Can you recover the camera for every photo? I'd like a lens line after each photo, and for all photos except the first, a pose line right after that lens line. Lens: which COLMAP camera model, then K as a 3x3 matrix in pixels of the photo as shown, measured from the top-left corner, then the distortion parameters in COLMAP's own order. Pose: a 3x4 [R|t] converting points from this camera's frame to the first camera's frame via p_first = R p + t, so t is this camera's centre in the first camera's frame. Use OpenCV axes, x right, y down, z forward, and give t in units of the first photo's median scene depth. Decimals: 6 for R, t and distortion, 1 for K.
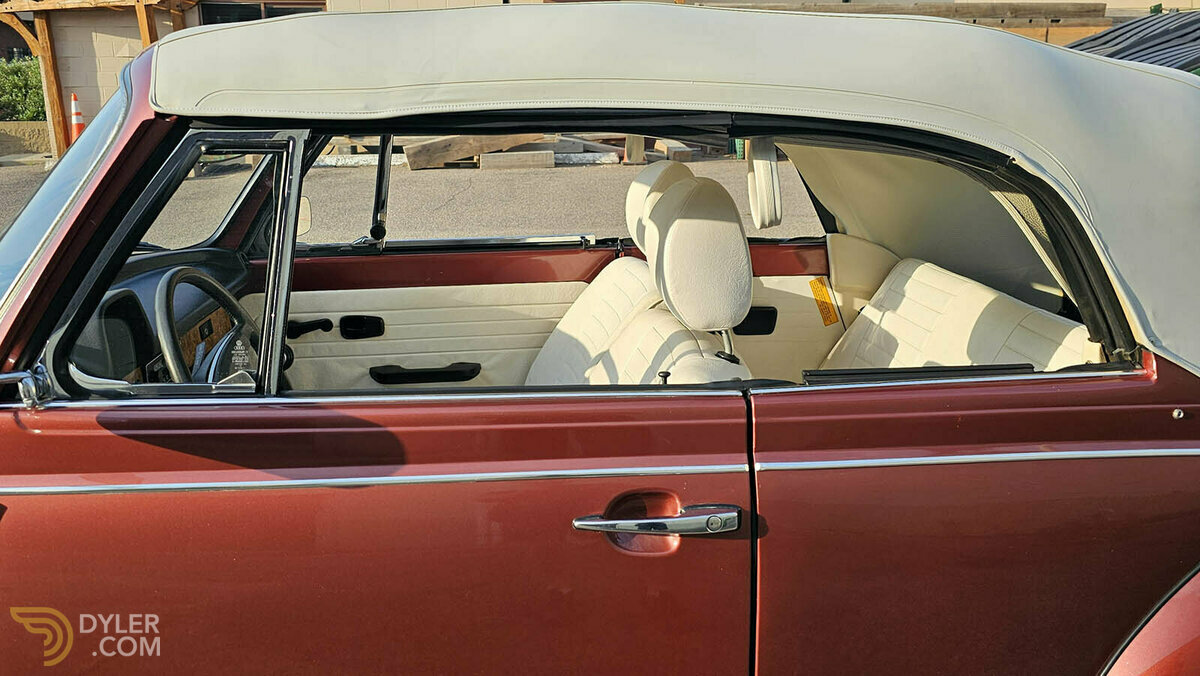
lens RADIAL K [[1004.3, 0, 600.0], [0, 1004.3, 338.0], [0, 0, 1]] dist [0.012146, -0.004061]
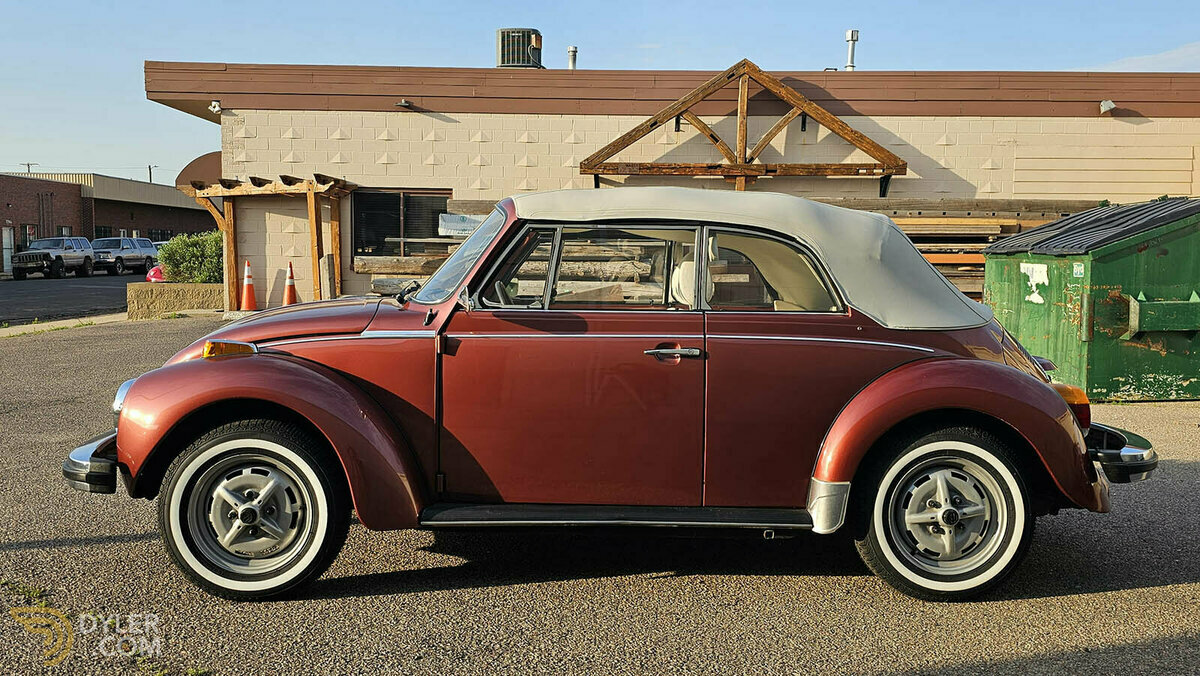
lens RADIAL K [[1004.3, 0, 600.0], [0, 1004.3, 338.0], [0, 0, 1]] dist [0.012146, -0.004061]
pose [[0.996747, 0.023350, -0.077134, 0.033799], [-0.036937, 0.983022, -0.179731, 0.325728], [0.071628, 0.181996, 0.980687, -0.931278]]
